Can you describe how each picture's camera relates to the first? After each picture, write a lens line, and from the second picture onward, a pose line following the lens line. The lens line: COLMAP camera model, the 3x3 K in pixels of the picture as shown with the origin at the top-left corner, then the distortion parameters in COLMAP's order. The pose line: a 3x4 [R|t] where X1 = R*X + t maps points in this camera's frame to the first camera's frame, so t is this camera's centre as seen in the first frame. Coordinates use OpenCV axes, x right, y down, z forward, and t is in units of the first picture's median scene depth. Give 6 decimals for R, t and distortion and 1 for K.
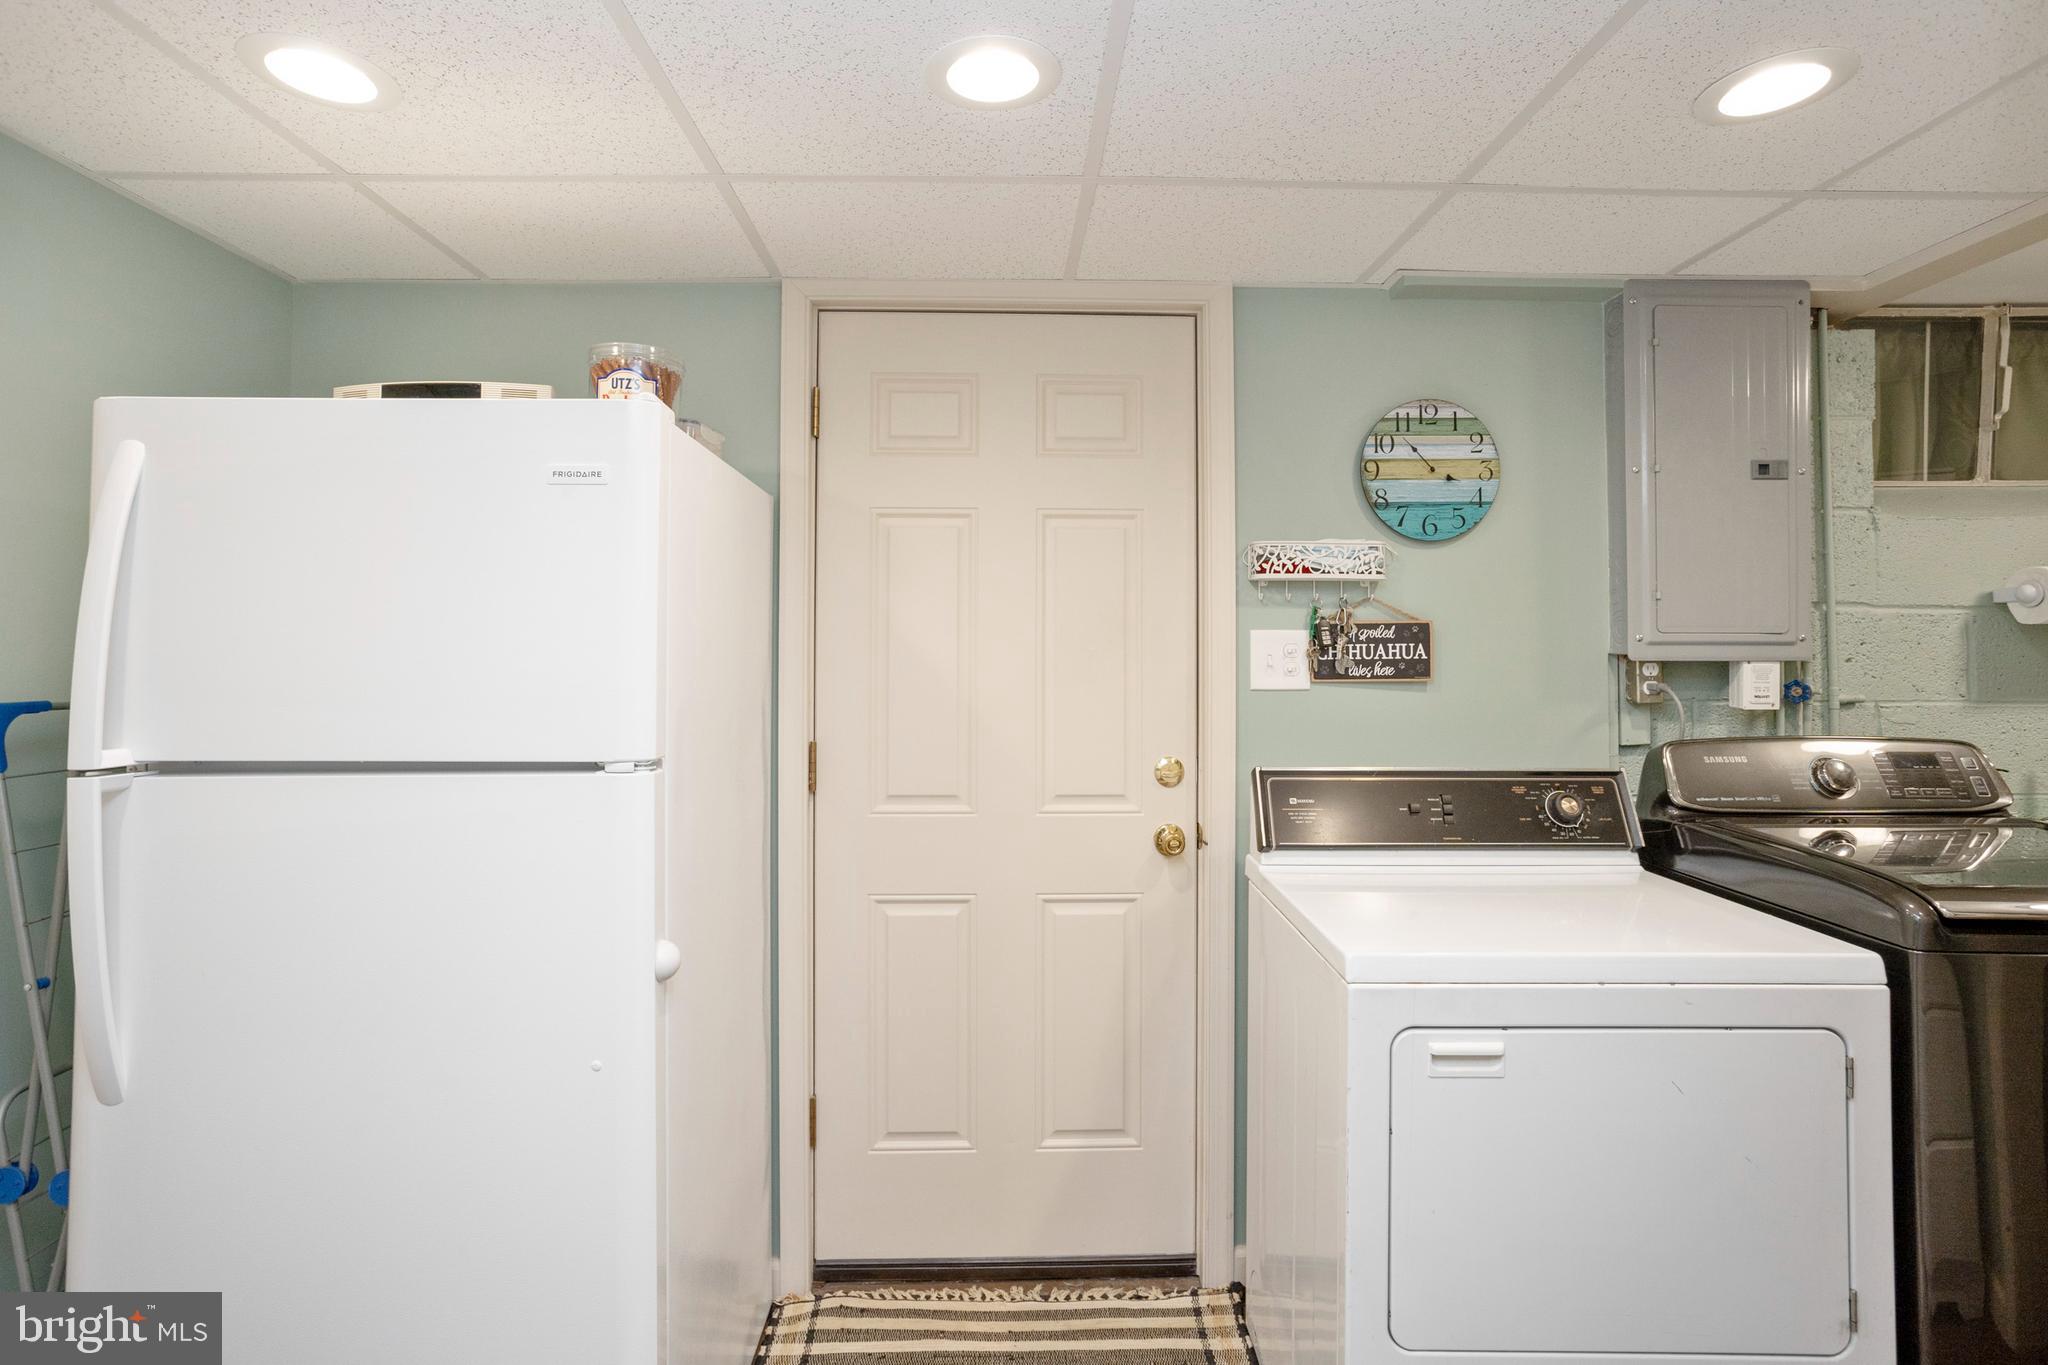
lens RADIAL K [[1030.4, 0, 1067.8], [0, 1030.4, 659.0], [0, 0, 1]] dist [-0.062028, 0.028237]
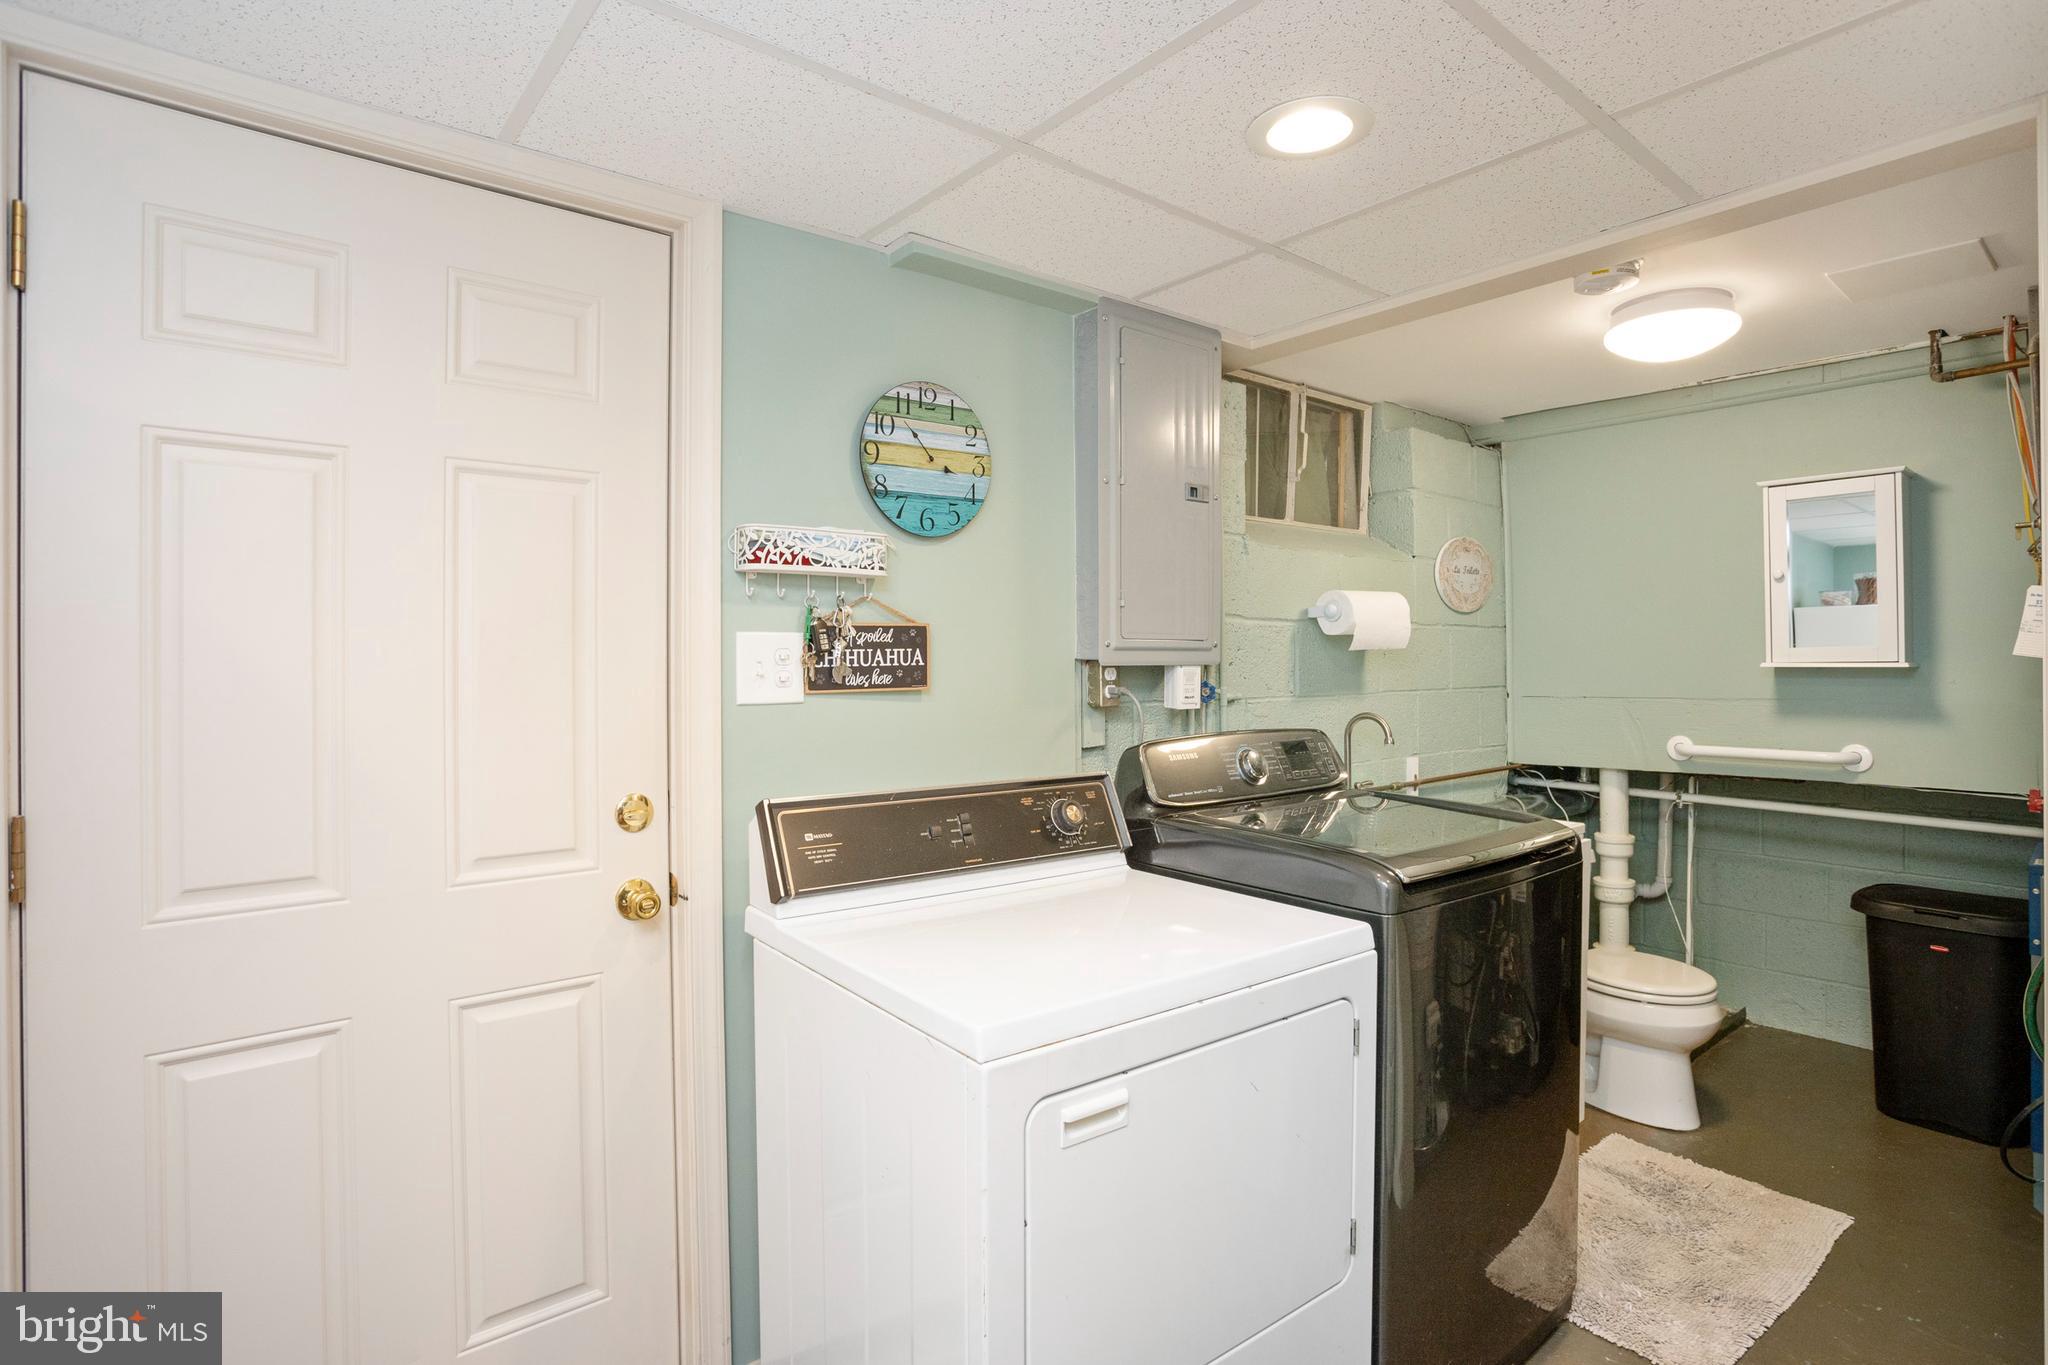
lens RADIAL K [[1030.4, 0, 1093.3], [0, 1030.4, 660.7], [0, 0, 1]] dist [-0.062028, 0.028237]
pose [[0.800933, -0.004205, 0.598740, -0.086921], [0.007725, 0.999965, -0.003310, 0.000050], [-0.598705, 0.007276, 0.800937, 0.183041]]
